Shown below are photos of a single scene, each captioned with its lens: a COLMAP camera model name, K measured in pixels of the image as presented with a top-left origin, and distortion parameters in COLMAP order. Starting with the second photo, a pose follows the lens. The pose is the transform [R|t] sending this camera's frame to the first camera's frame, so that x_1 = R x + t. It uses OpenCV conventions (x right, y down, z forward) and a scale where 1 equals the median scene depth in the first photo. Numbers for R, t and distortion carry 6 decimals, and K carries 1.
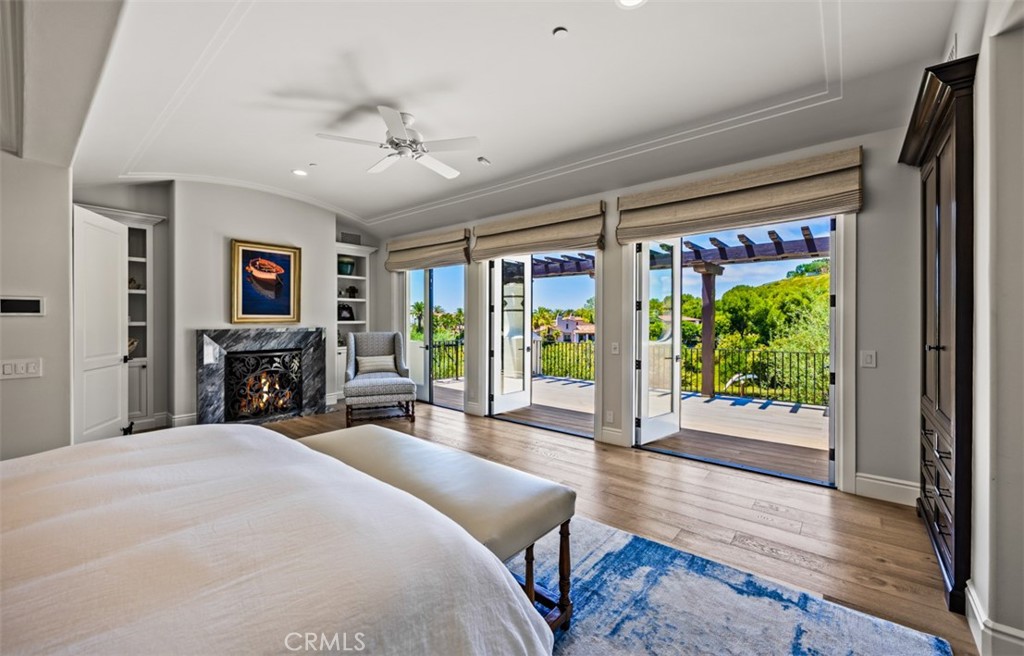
lens RADIAL K [[409.9, 0, 516.1], [0, 409.9, 323.0], [0, 0, 1]] dist [-0.003864, -0.000244]
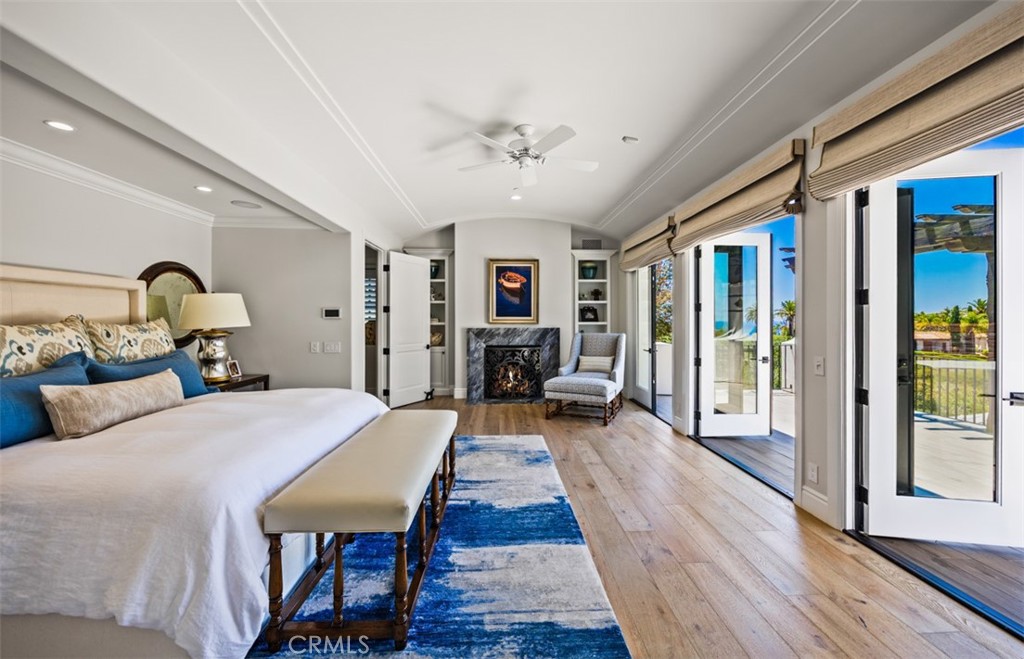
lens RADIAL K [[409.9, 0, 513.9], [0, 409.9, 319.4], [0, 0, 1]] dist [-0.003864, -0.000244]
pose [[0.662517, -0.003523, -0.749038, 0.325992], [-0.005876, 0.999934, -0.009901, -0.000015], [0.749023, 0.010961, 0.662453, 0.185644]]
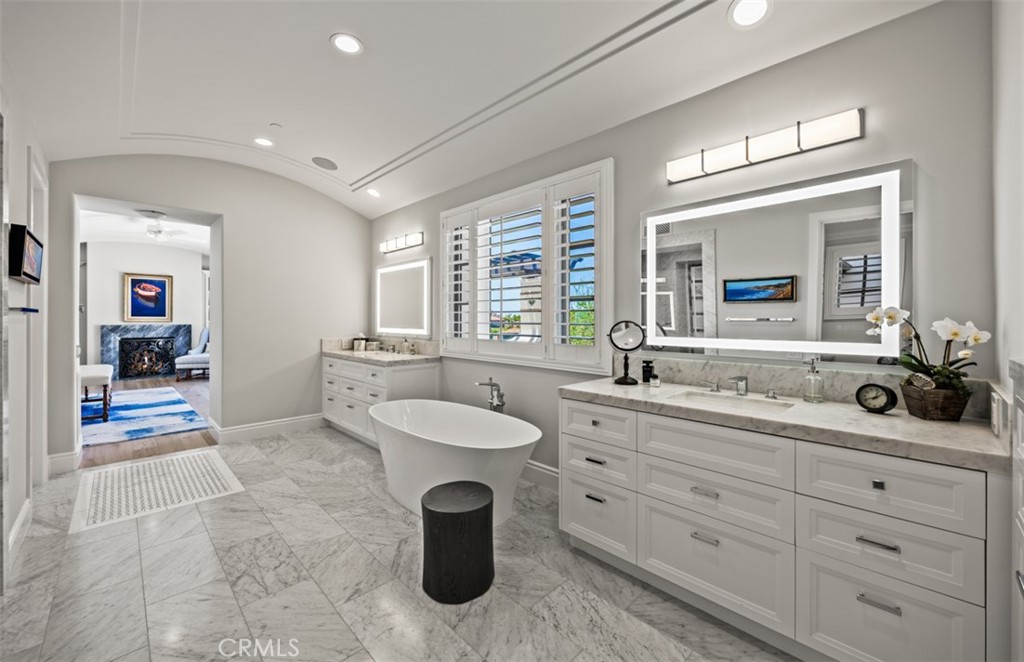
lens RADIAL K [[409.9, 0, 511.0], [0, 409.9, 317.5], [0, 0, 1]] dist [-0.003864, -0.000244]
pose [[0.993401, -0.001426, -0.114680, 1.084509], [0.000202, 0.999943, -0.010682, 0.001804], [0.114689, 0.010589, 0.993345, -0.505447]]
